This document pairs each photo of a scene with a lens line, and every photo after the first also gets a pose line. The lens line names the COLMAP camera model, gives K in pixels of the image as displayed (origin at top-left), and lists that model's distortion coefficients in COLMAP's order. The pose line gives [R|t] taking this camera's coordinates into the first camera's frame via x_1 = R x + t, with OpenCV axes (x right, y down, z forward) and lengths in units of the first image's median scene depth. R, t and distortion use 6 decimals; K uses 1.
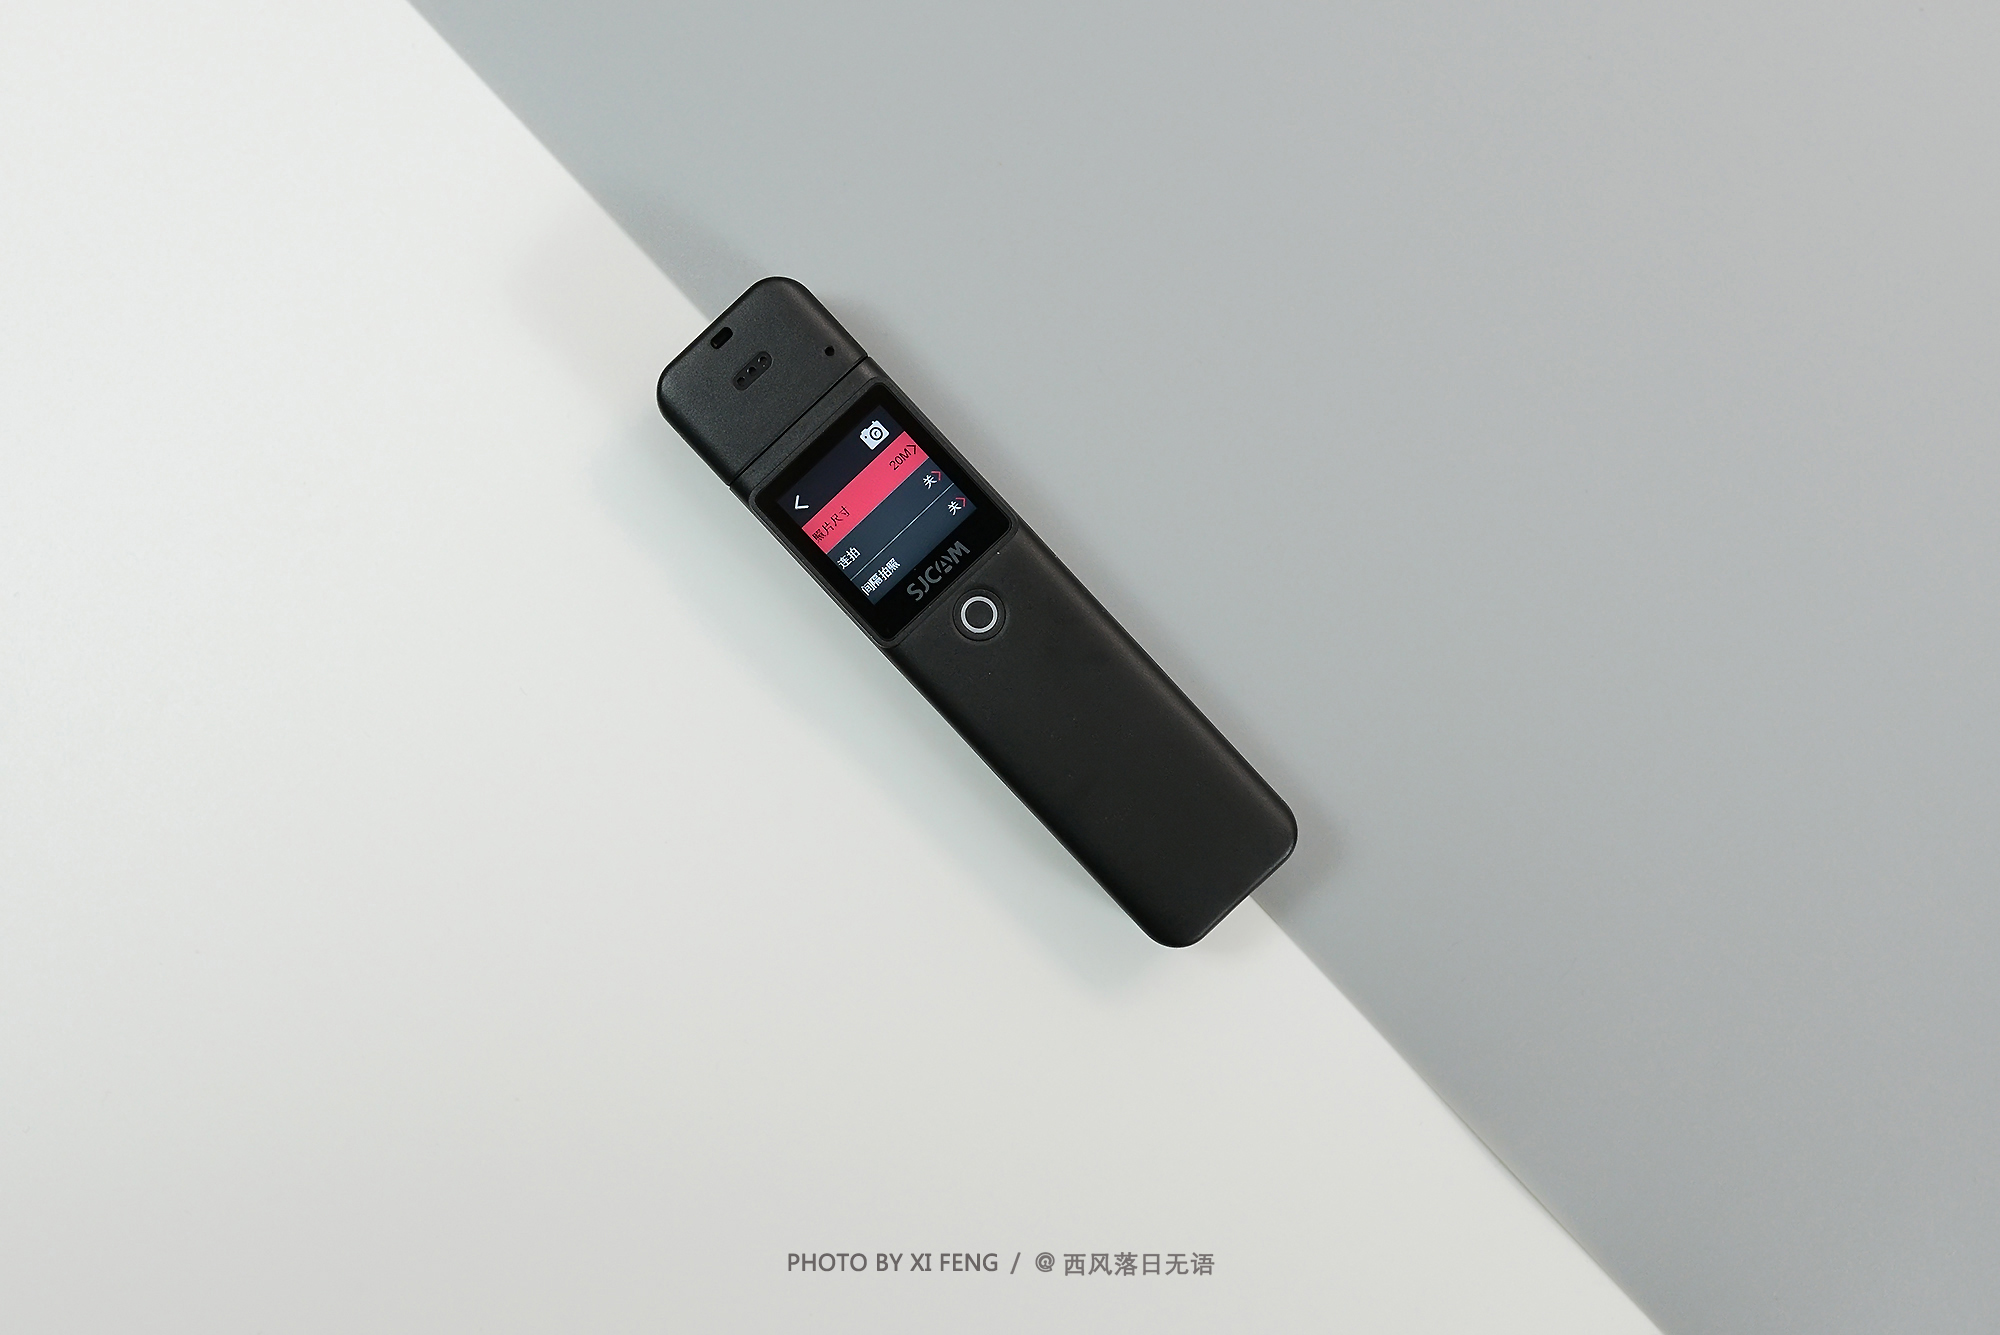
lens RADIAL K [[9347.9, 0, 985.1], [0, 9347.9, 654.8], [0, 0, 1]] dist [-1.846046, 0.000000]
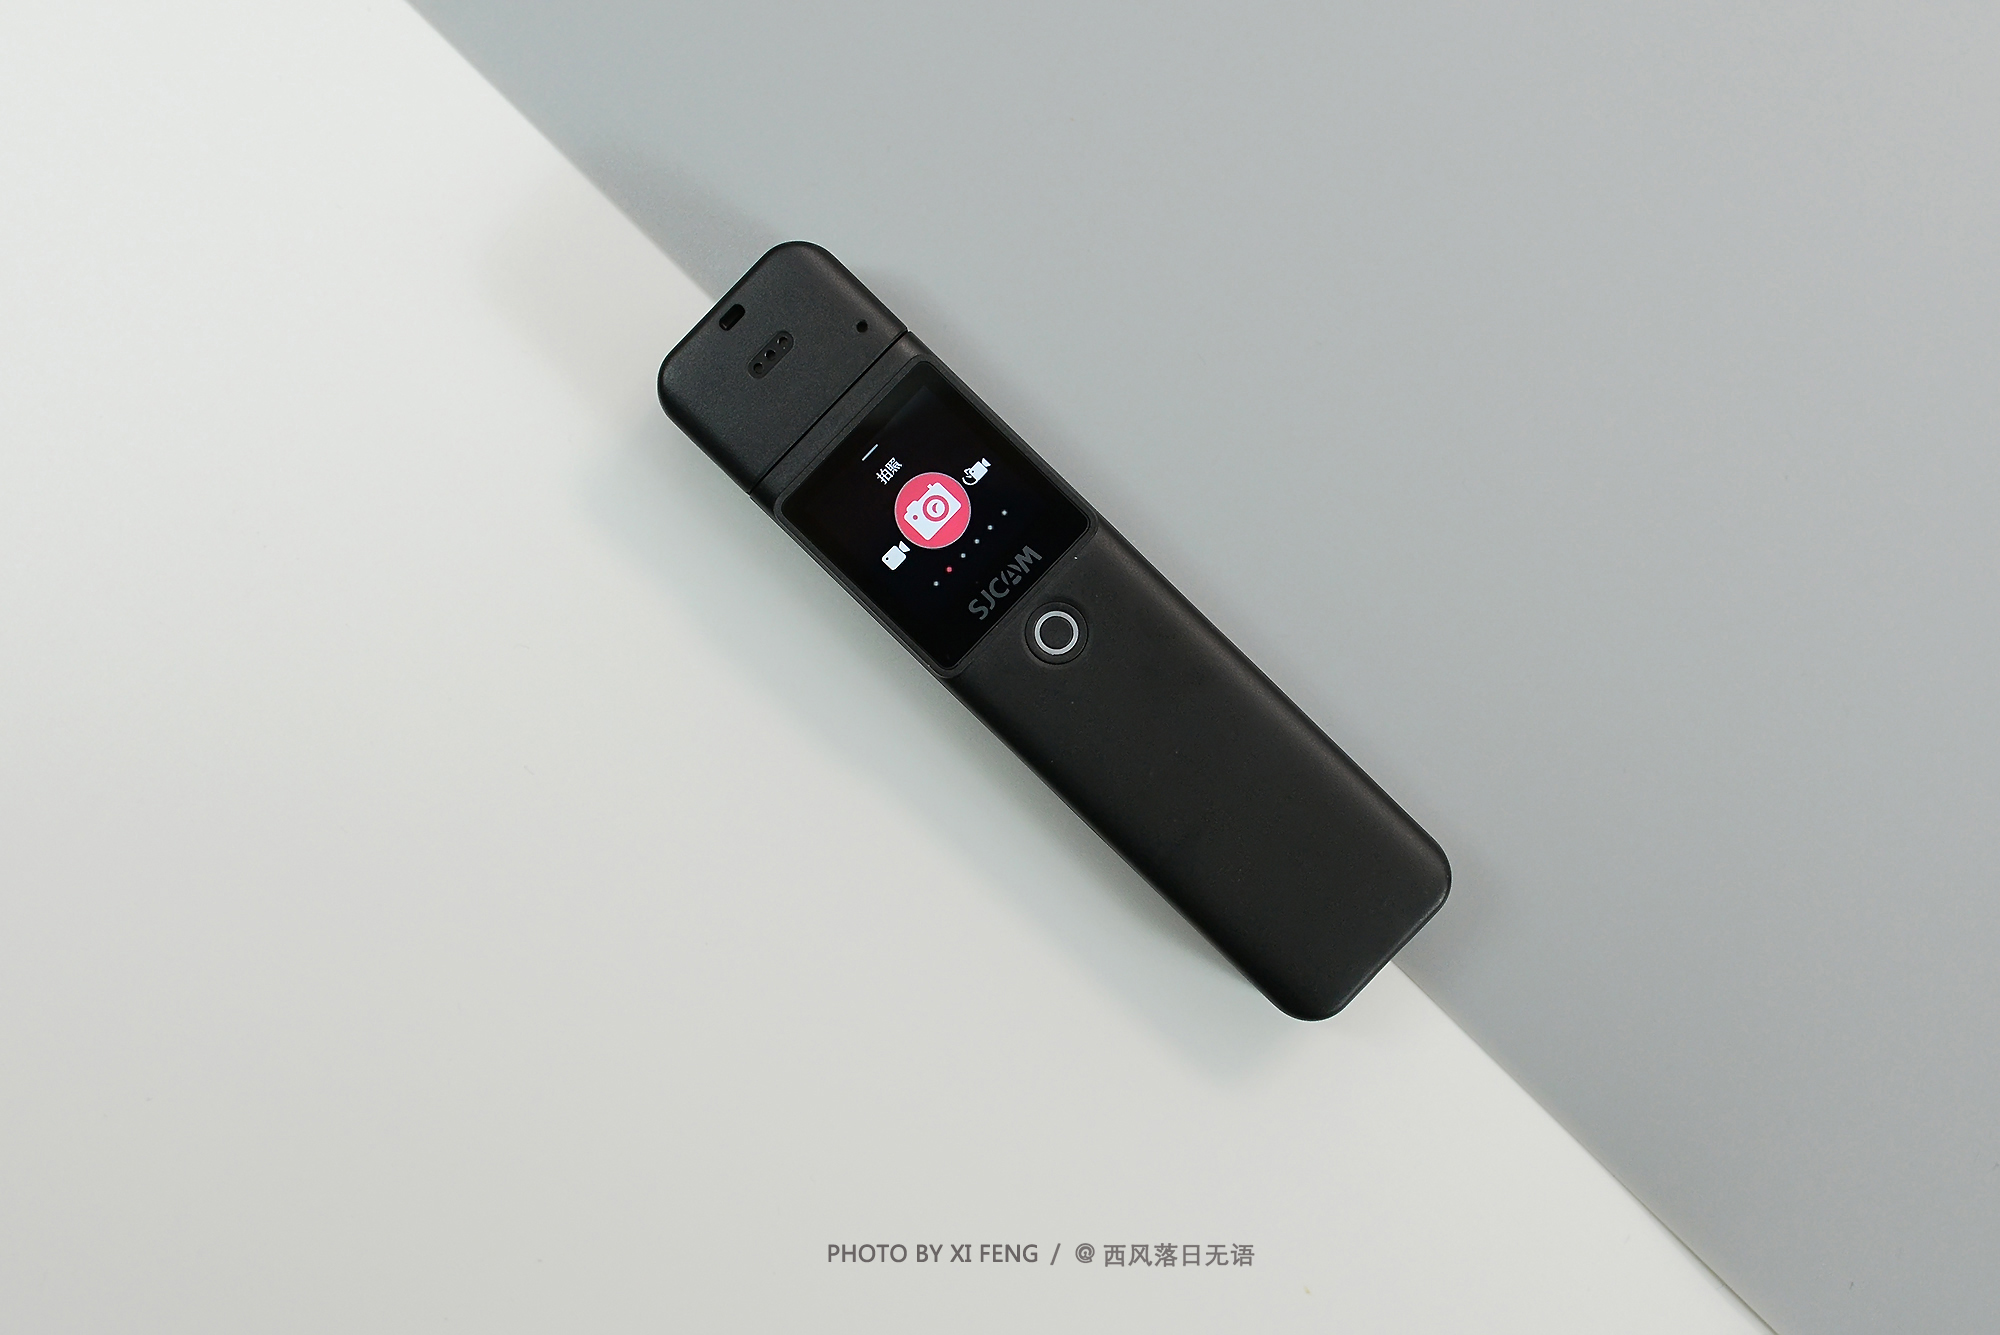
lens RADIAL K [[9347.9, 0, 1004.7], [0, 9347.9, 666.8], [0, 0, 1]] dist [-1.846046, 0.000000]
pose [[0.998776, -0.049194, -0.005216, -0.001048], [0.049194, 0.998789, -0.000086, -0.001406], [0.005213, -0.000170, 0.999986, 0.164604]]
